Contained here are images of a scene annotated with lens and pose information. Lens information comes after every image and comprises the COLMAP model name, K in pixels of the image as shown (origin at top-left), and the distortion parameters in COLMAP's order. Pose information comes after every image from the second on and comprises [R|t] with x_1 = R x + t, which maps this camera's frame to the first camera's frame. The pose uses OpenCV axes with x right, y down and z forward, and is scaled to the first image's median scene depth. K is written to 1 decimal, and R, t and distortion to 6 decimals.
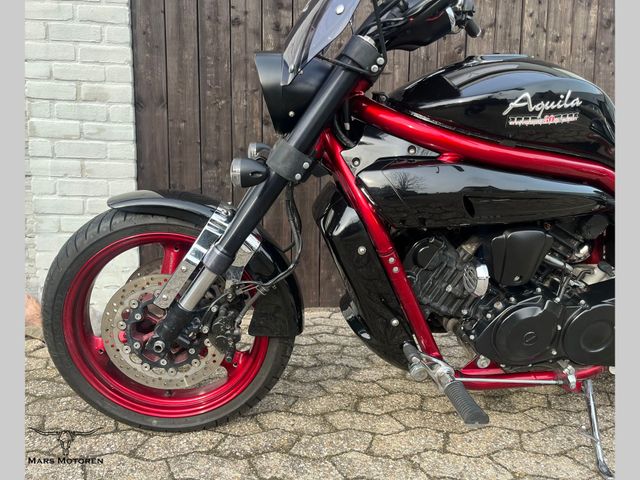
lens RADIAL K [[483.1, 0, 301.8], [0, 483.1, 242.6], [0, 0, 1]] dist [0.066455, -0.099048]
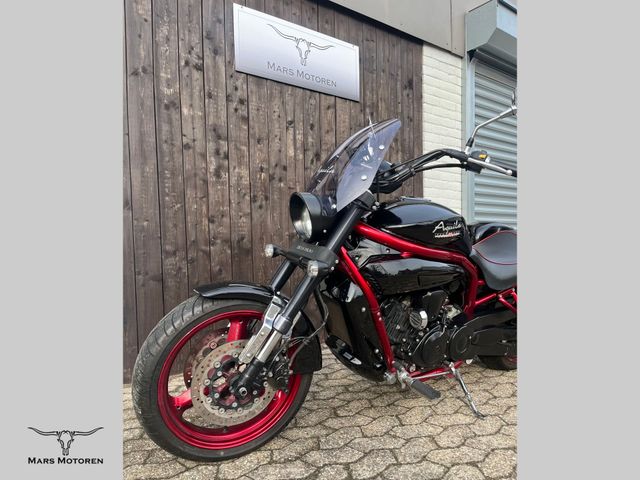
lens RADIAL K [[398.8, 0, 322.2], [0, 398.8, 266.1], [0, 0, 1]] dist [0.044220, -0.046688]
pose [[0.894744, -0.047564, 0.444039, -0.542726], [0.086804, 0.993871, -0.068451, -0.046152], [-0.438061, 0.099791, 0.893389, -0.167746]]
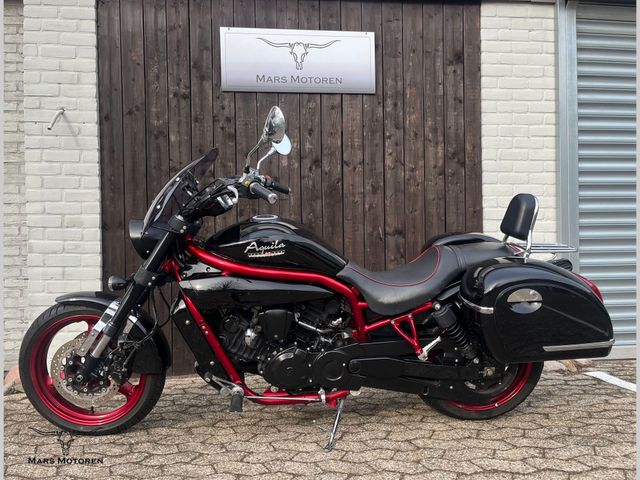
lens RADIAL K [[537.2, 0, 319.5], [0, 537.2, 263.2], [0, 0, 1]] dist [0.031431, -0.004357]
pose [[0.998630, -0.022685, -0.047159, 0.648599], [0.016616, 0.991977, -0.125321, 0.051581], [0.049623, 0.124366, 0.990995, -0.928997]]
